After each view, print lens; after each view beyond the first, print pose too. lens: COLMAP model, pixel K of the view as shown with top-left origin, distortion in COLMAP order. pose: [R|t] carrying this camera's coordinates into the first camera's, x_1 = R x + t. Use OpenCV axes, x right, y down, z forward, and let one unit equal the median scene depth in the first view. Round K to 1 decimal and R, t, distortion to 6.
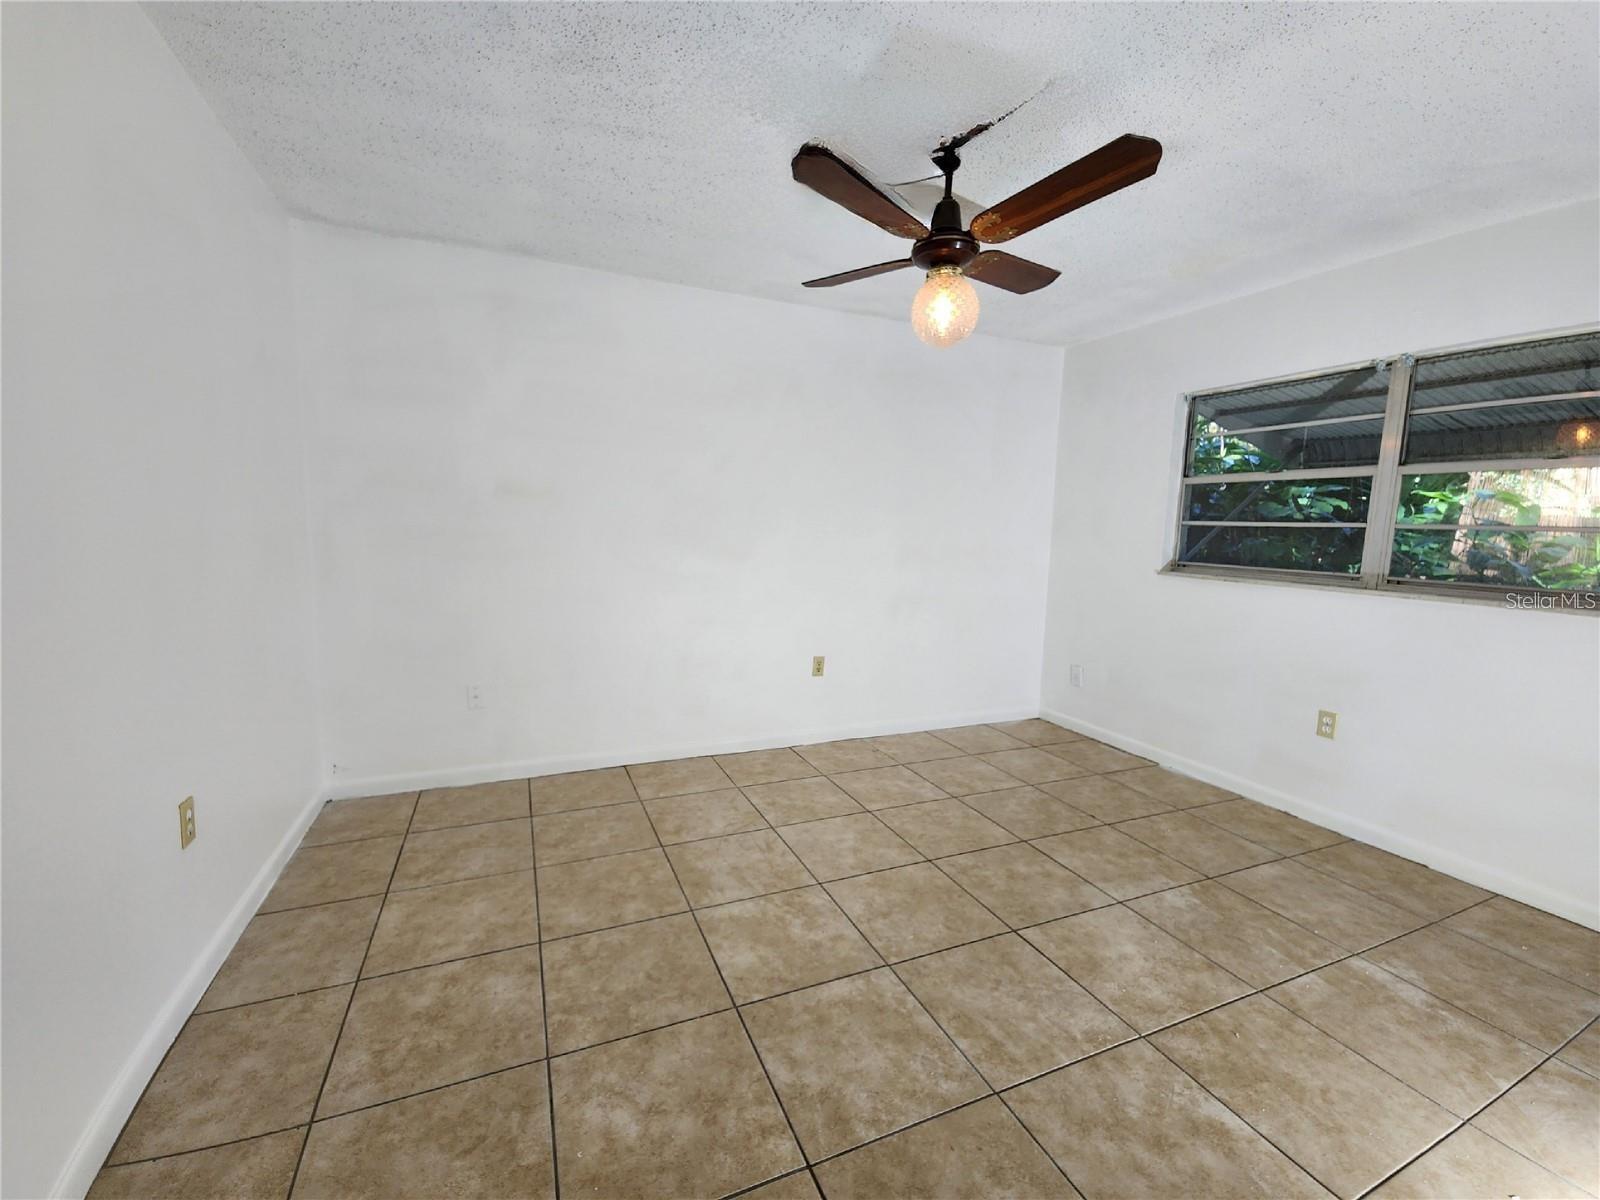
lens RADIAL K [[659.2, 0, 800.0], [0, 659.2, 601.4], [0, 0, 1]] dist [0.001569, -0.001232]
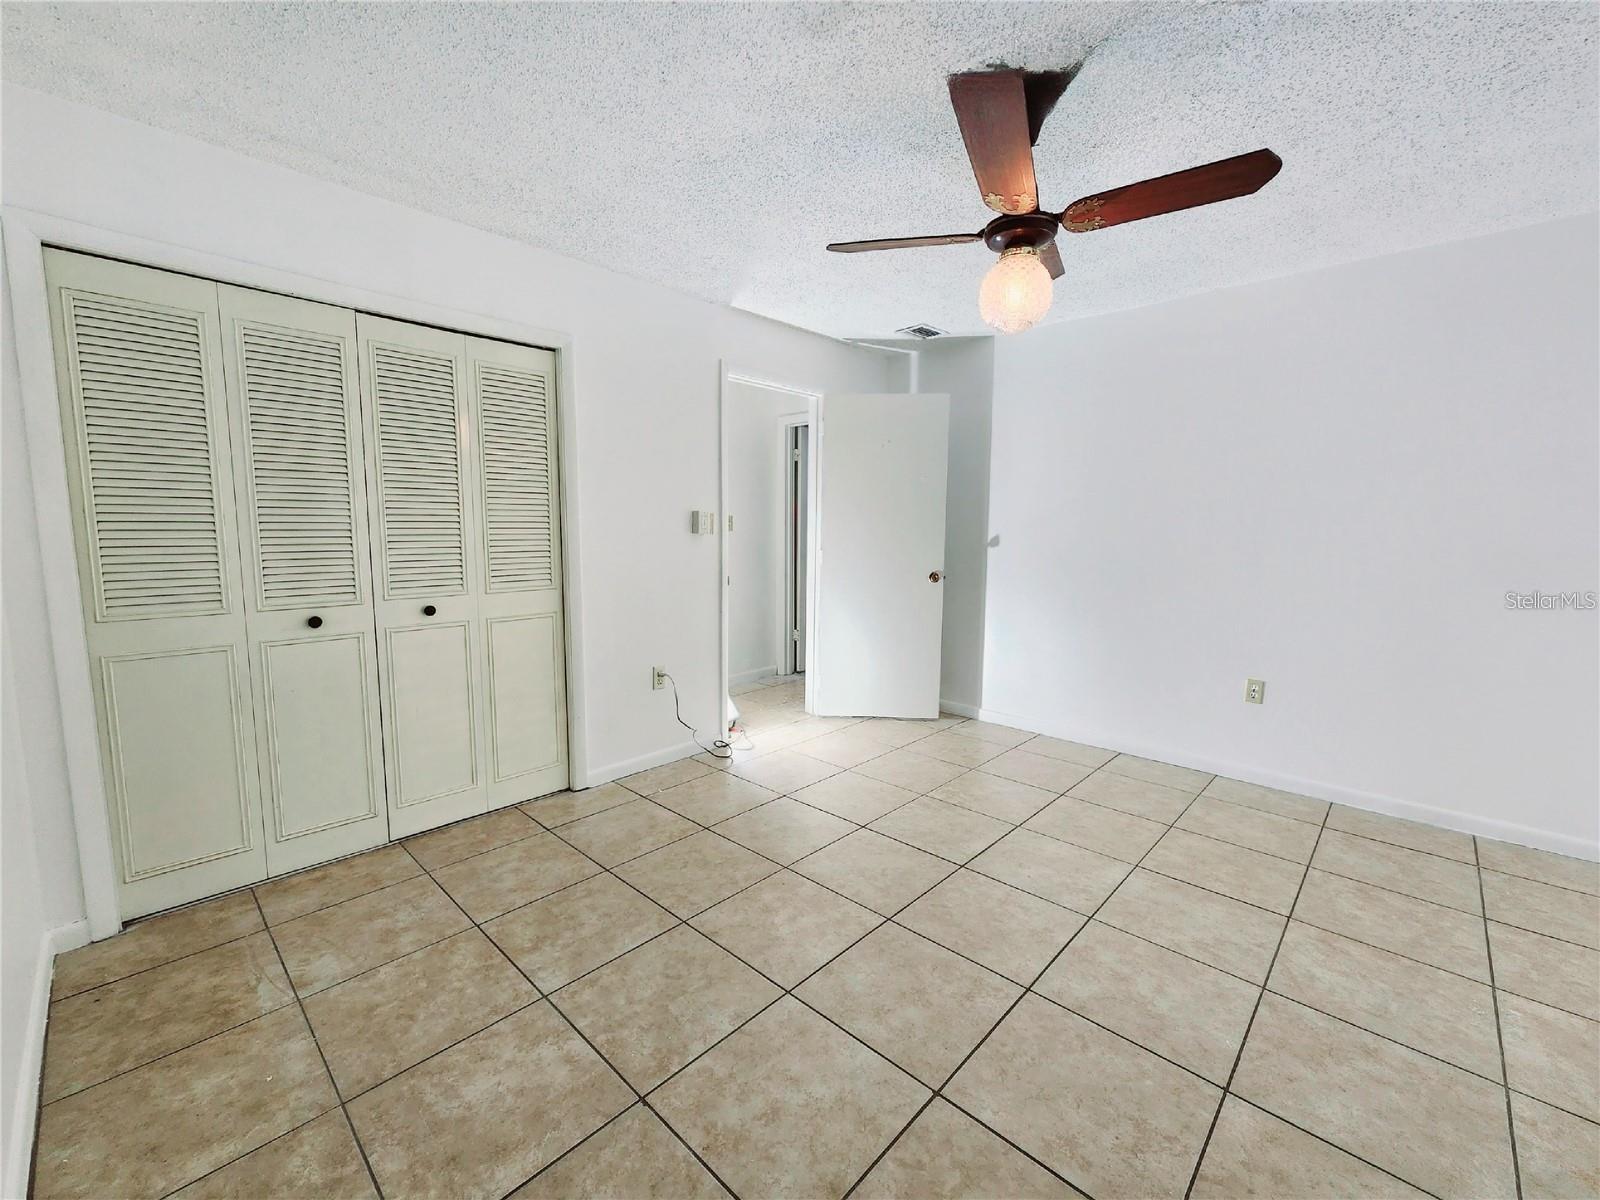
lens RADIAL K [[659.2, 0, 798.1], [0, 659.2, 599.8], [0, 0, 1]] dist [0.001569, -0.001232]
pose [[-0.919602, 0.009730, -0.392732, 0.781445], [-0.079398, 0.974460, 0.210056, -0.168253], [0.384745, 0.224350, -0.895342, 1.609937]]
